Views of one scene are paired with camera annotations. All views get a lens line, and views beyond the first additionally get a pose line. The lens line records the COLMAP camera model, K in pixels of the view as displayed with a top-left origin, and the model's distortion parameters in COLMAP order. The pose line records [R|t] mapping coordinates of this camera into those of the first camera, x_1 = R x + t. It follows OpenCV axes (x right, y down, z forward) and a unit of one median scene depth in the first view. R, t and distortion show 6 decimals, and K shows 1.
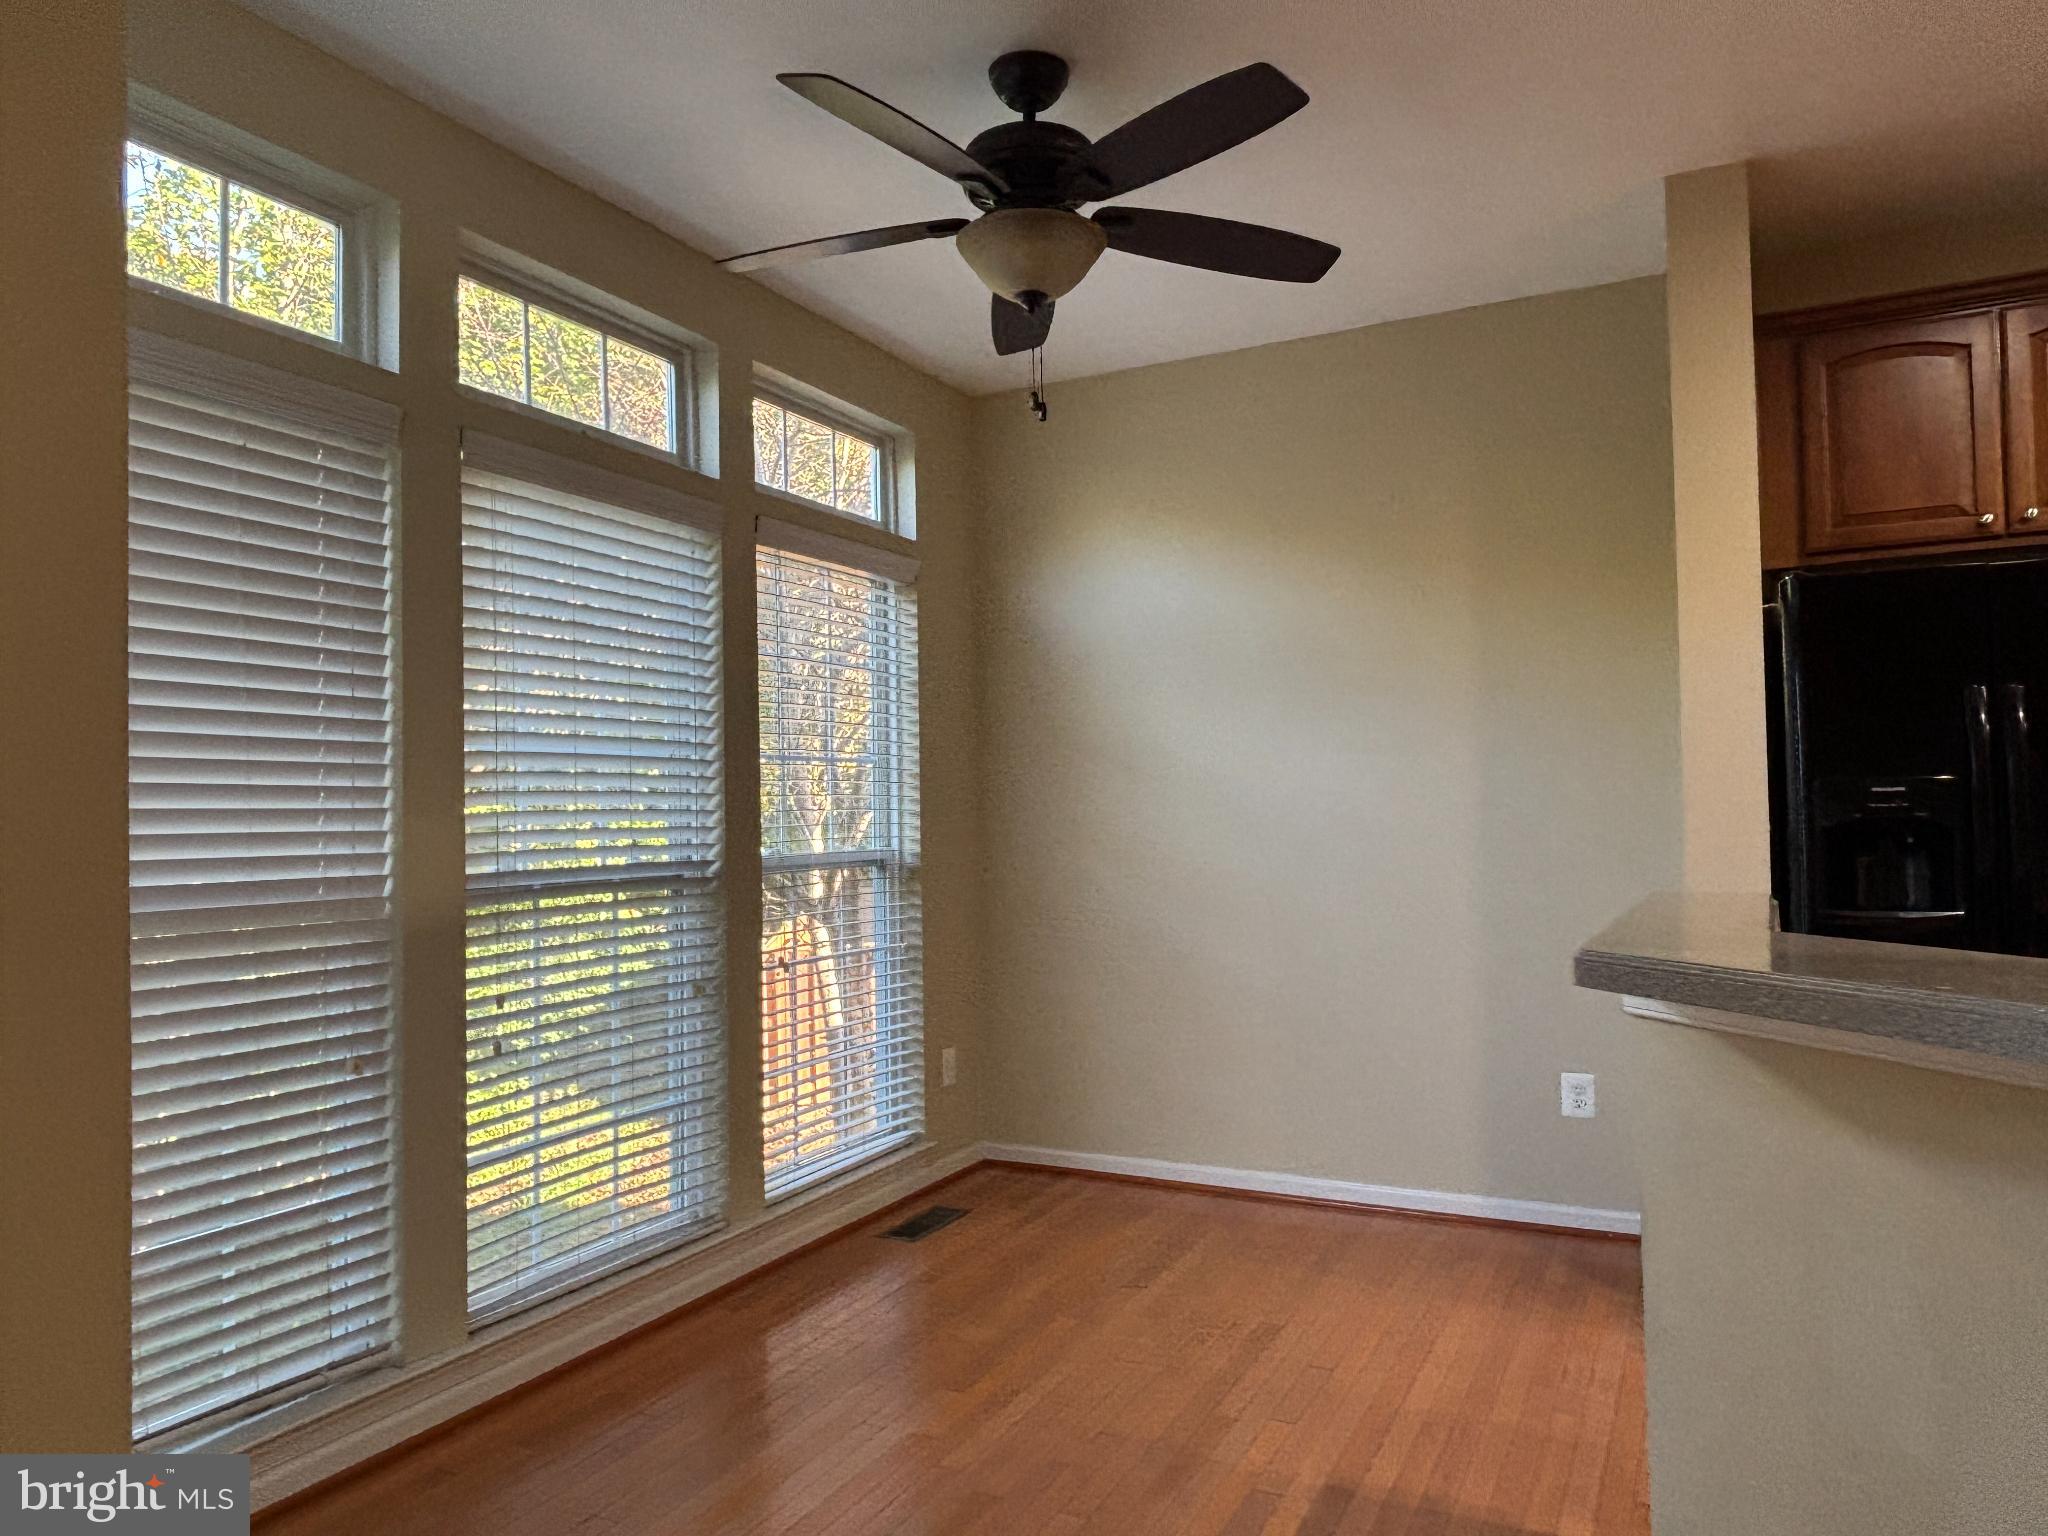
lens RADIAL K [[1352.8, 0, 1022.5], [0, 1352.8, 776.8], [0, 0, 1]] dist [0.035781, -0.058221]
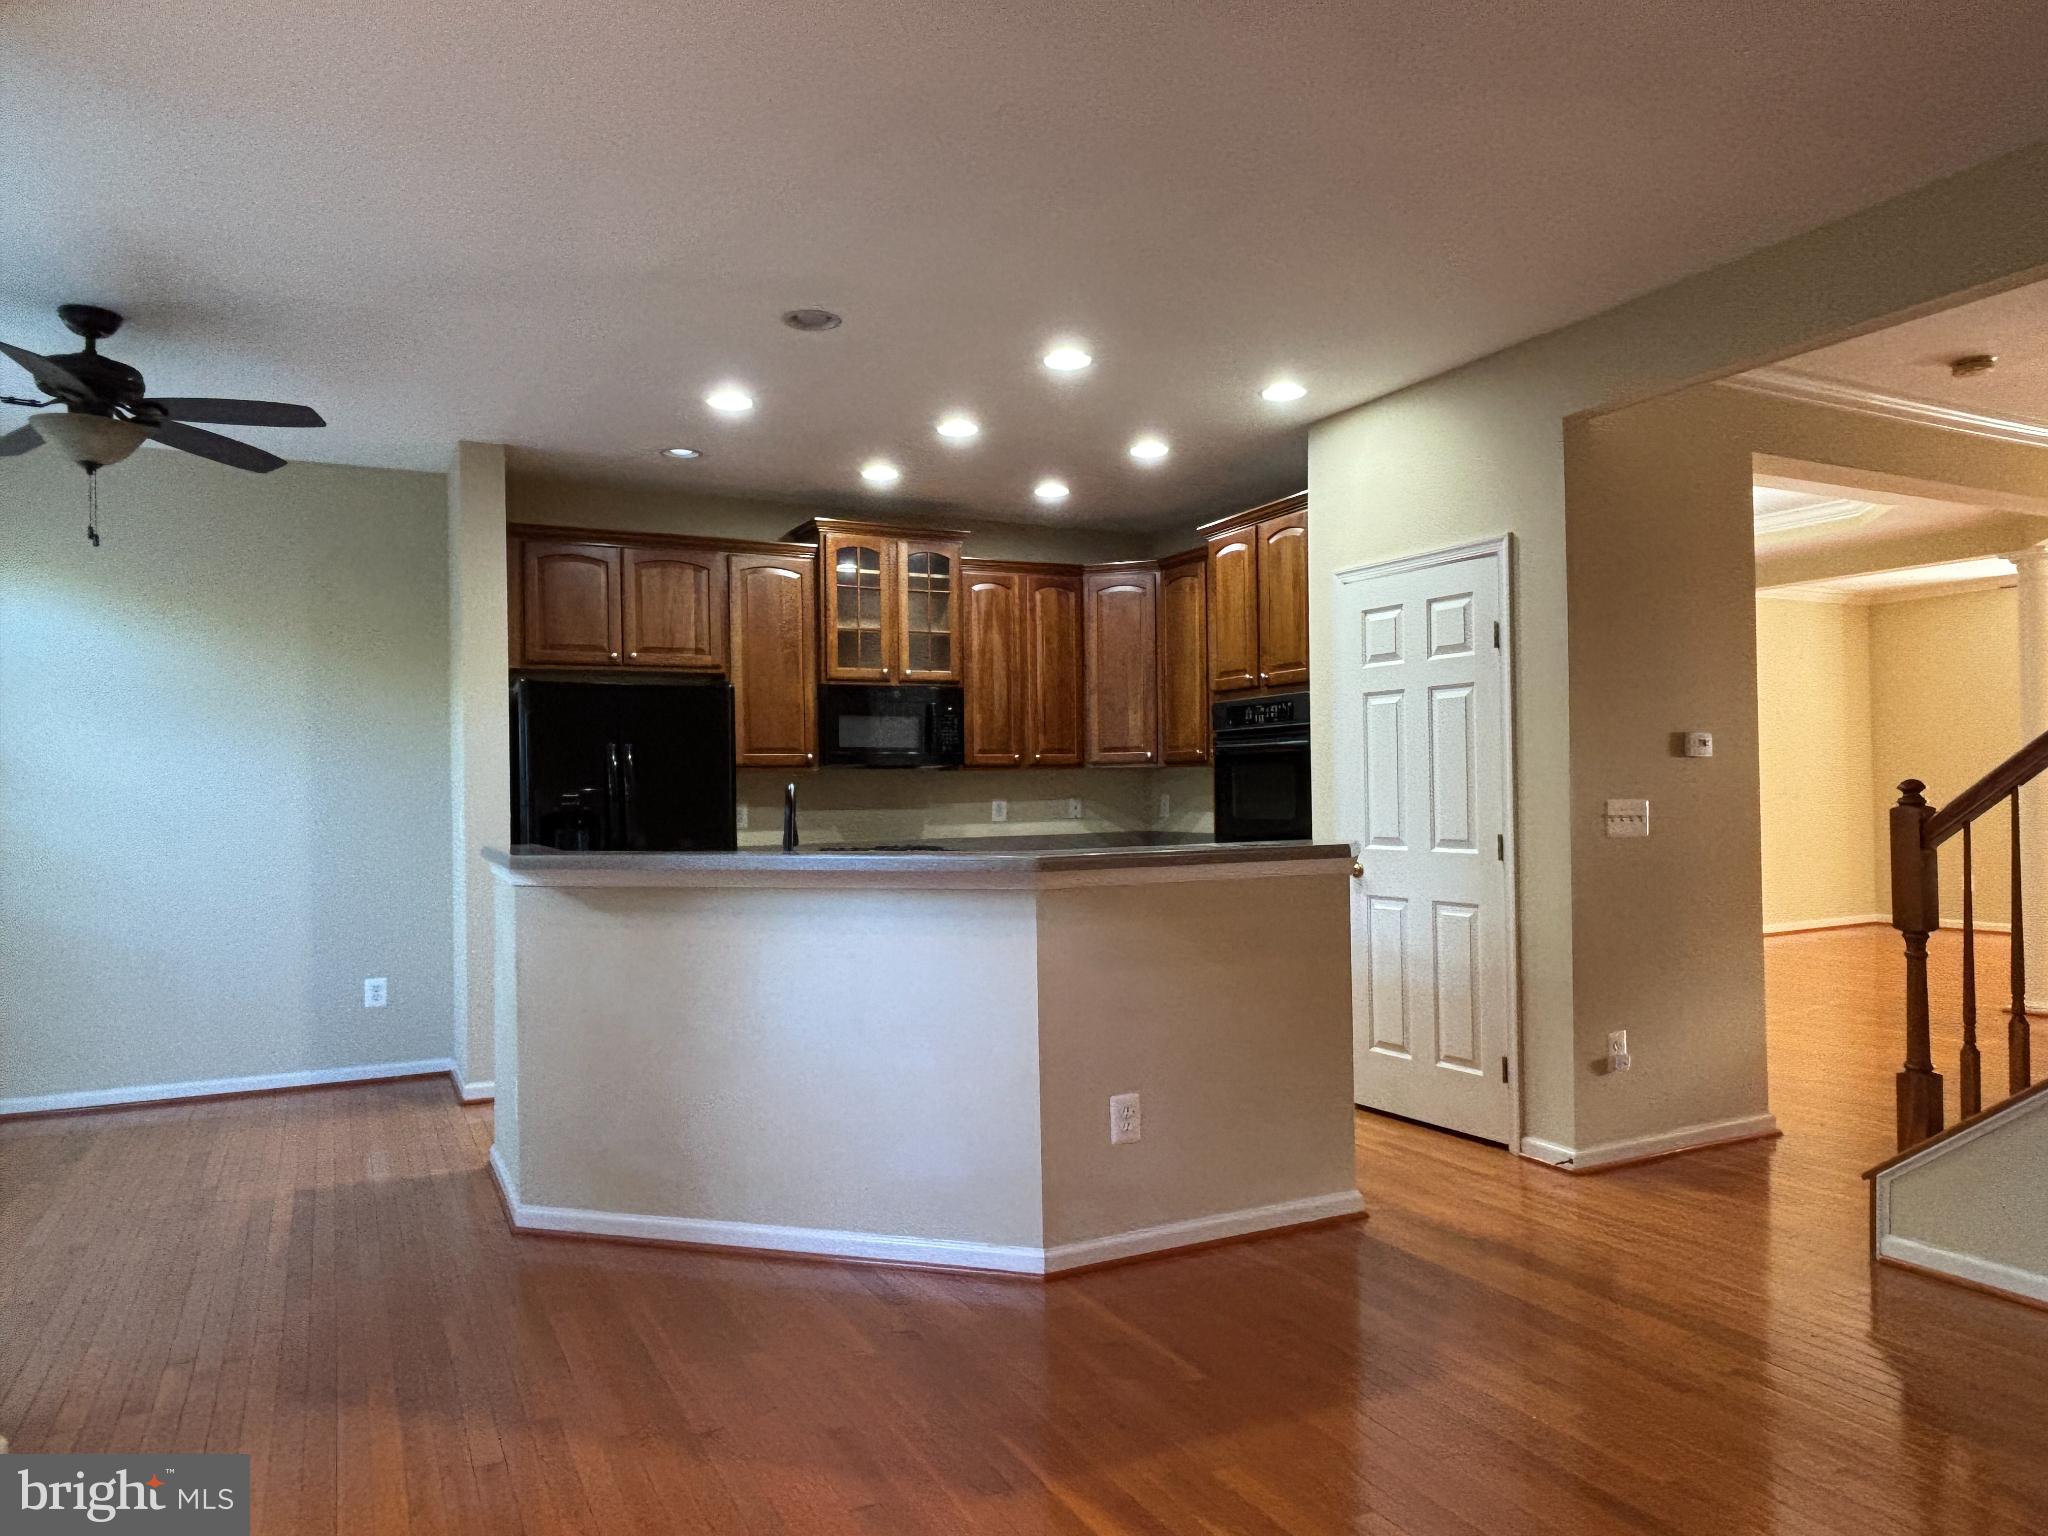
lens RADIAL K [[1352.8, 0, 1022.5], [0, 1352.8, 776.8], [0, 0, 1]] dist [0.035781, -0.058221]
pose [[0.583725, 0.018099, 0.811750, -0.476656], [-0.018445, 0.999789, -0.009028, -0.010038], [-0.811742, -0.009703, 0.583936, -0.557514]]
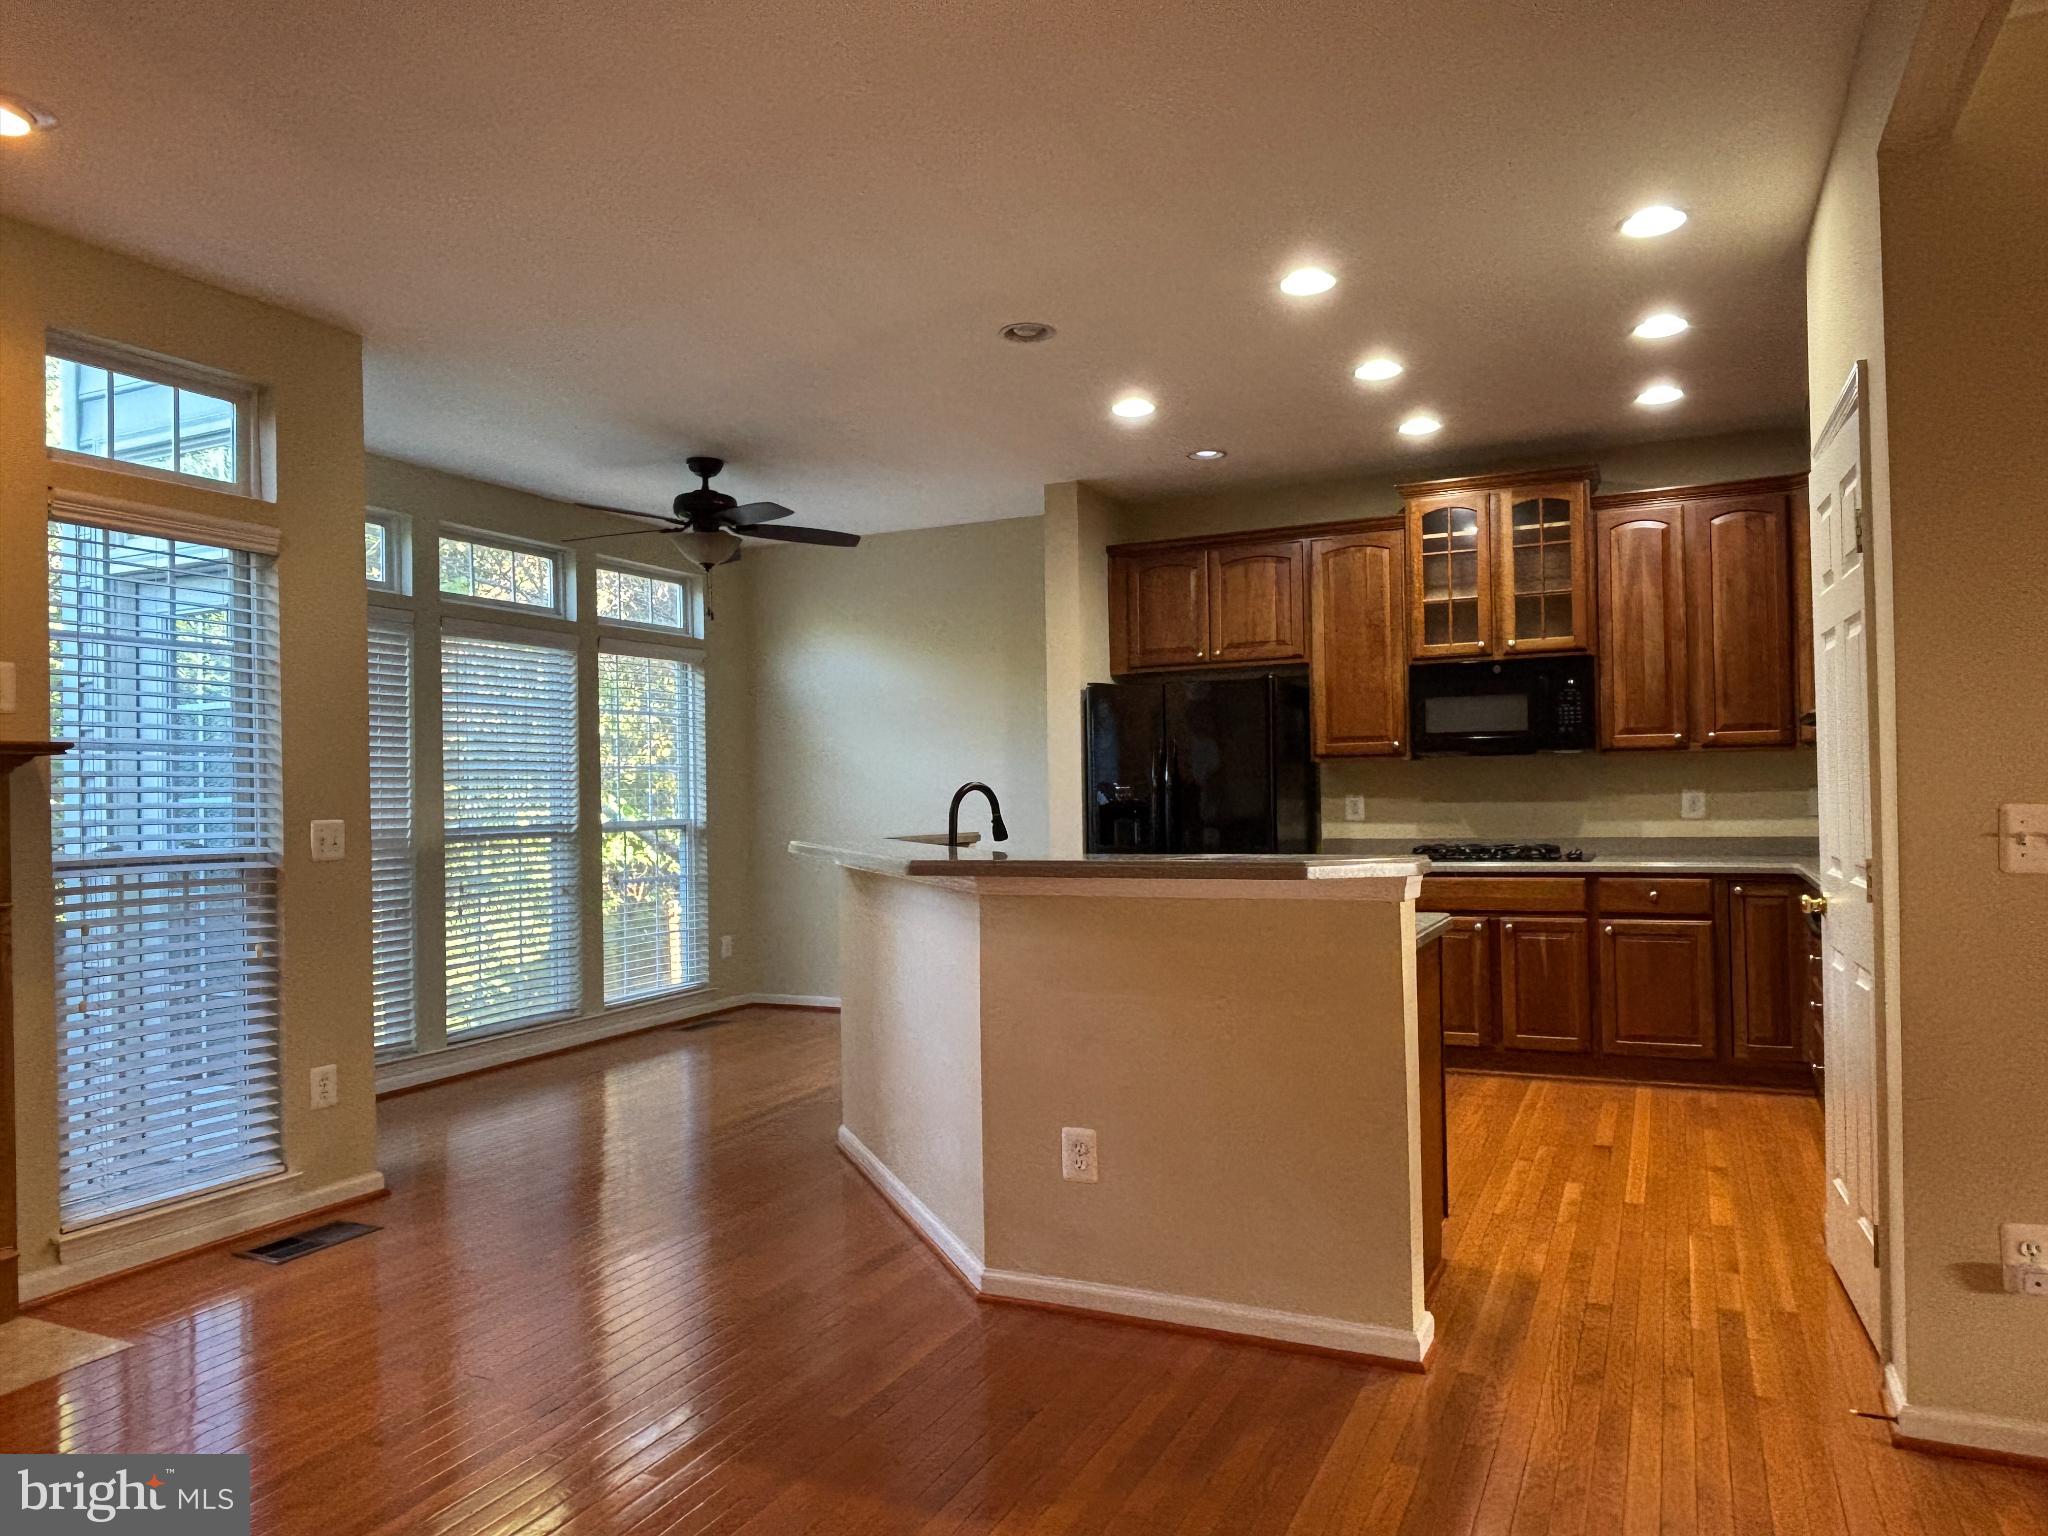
lens RADIAL K [[1352.8, 0, 1022.5], [0, 1352.8, 776.8], [0, 0, 1]] dist [0.035781, -0.058221]
pose [[0.999573, 0.000220, 0.029229, 0.358878], [-0.000677, 0.999878, 0.015630, -0.035569], [-0.029222, -0.015643, 0.999451, -0.955349]]
